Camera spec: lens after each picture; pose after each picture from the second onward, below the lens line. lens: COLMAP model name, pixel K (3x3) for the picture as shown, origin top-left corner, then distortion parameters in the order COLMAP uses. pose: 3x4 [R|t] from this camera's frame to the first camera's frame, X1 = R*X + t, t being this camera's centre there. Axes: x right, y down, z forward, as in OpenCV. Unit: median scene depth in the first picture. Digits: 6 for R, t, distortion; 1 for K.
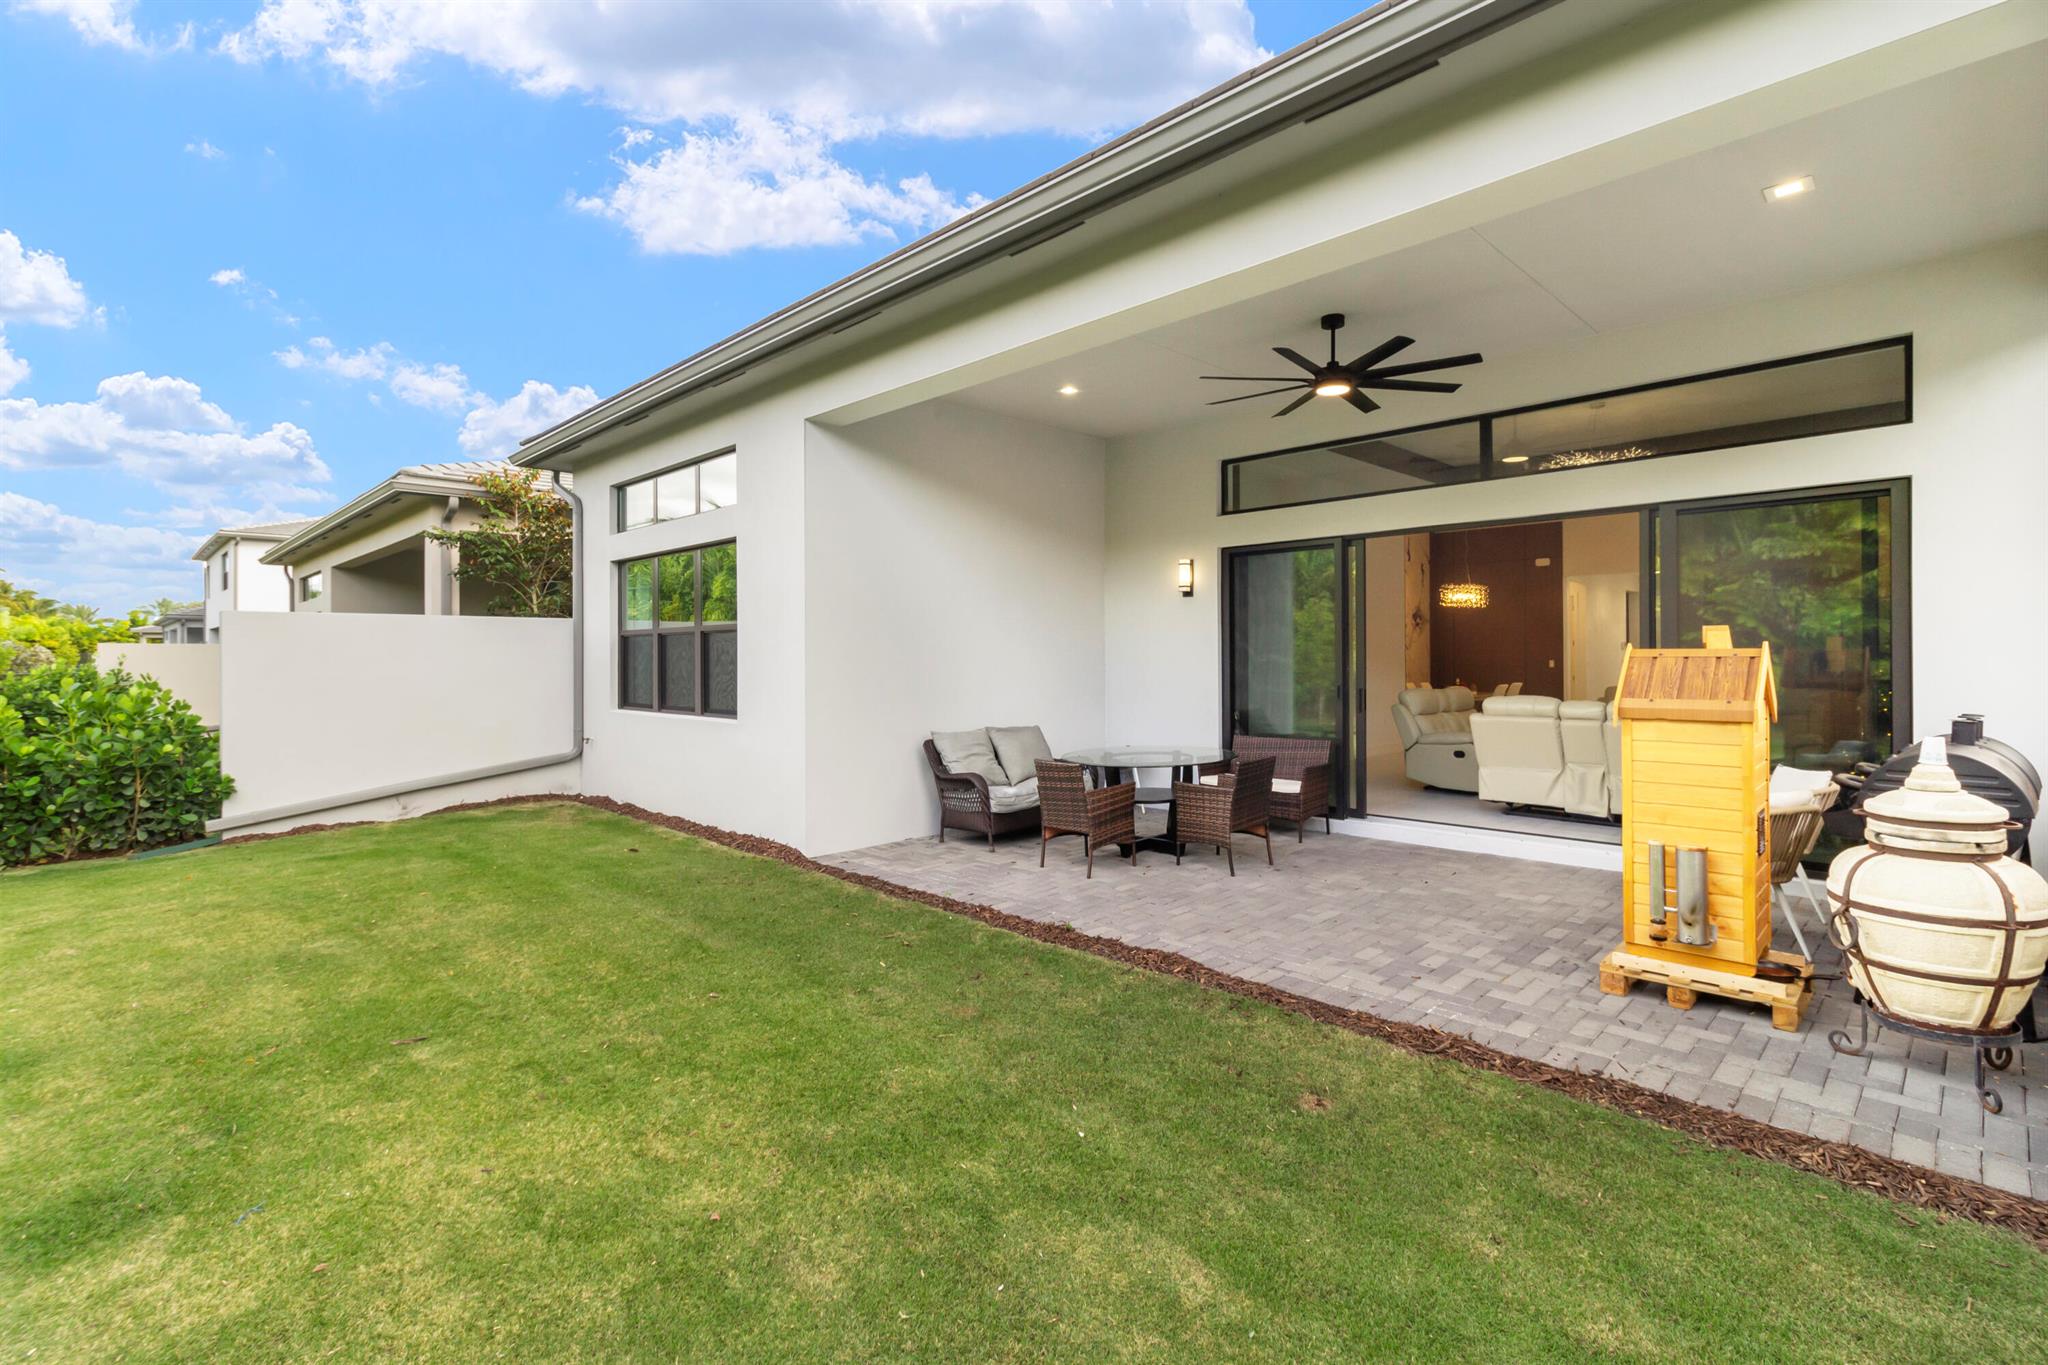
lens RADIAL K [[955.8, 0, 1034.9], [0, 955.8, 645.2], [0, 0, 1]] dist [0.002076, 0.000461]
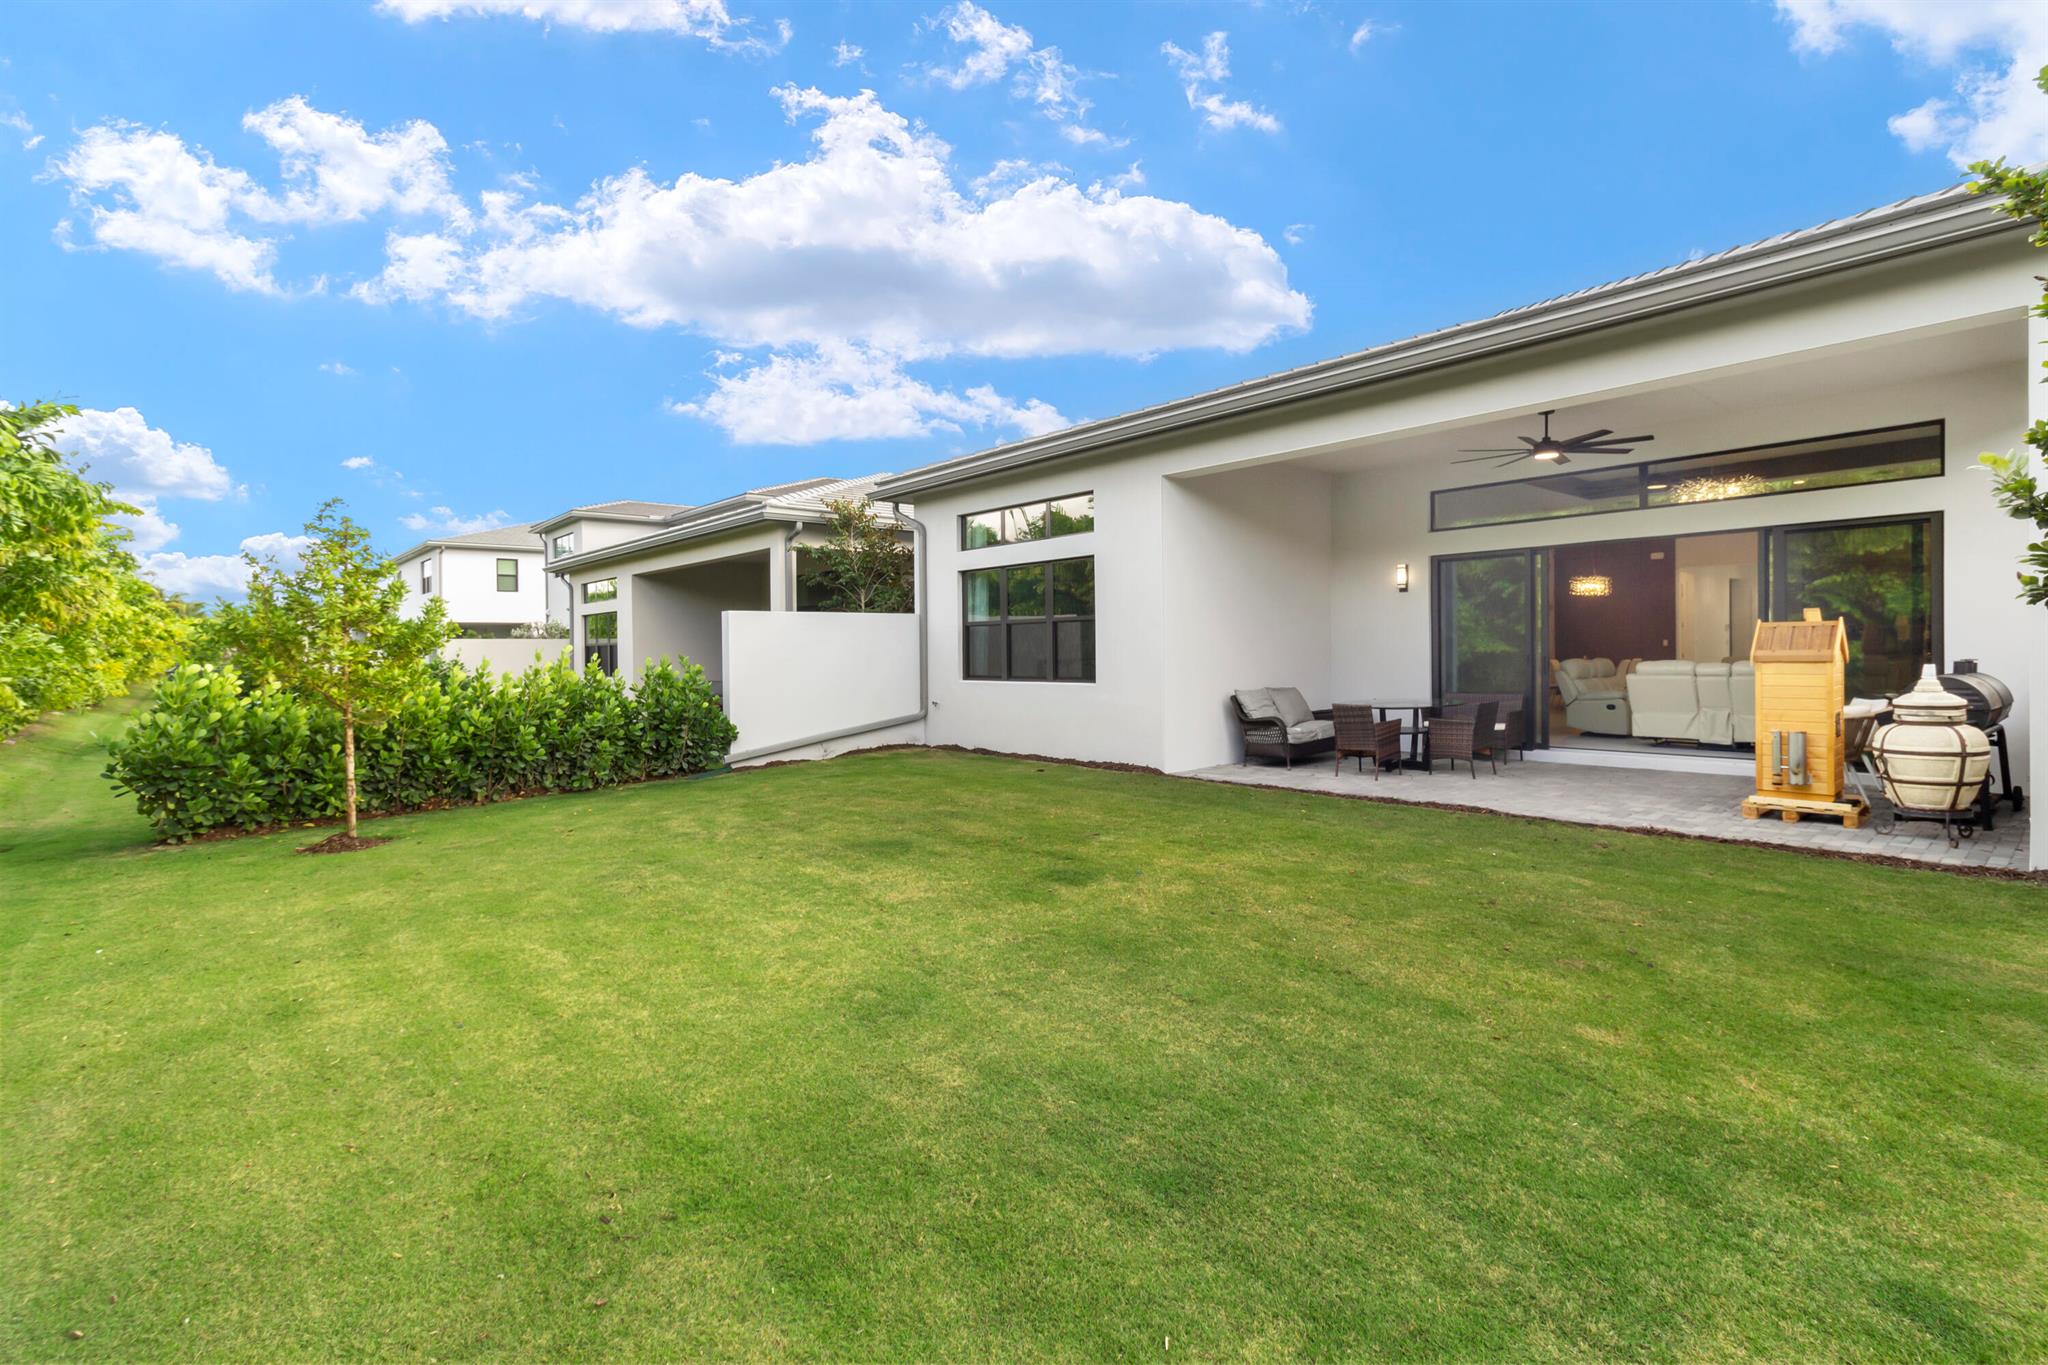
lens RADIAL K [[946.4, 0, 1045.6], [0, 946.4, 653.9], [0, 0, 1]] dist [0.002964, -0.000139]
pose [[0.998065, -0.009105, -0.061504, -0.320407], [0.010222, 0.999788, 0.017881, 0.009522], [0.061328, -0.018475, 0.997947, -0.450856]]
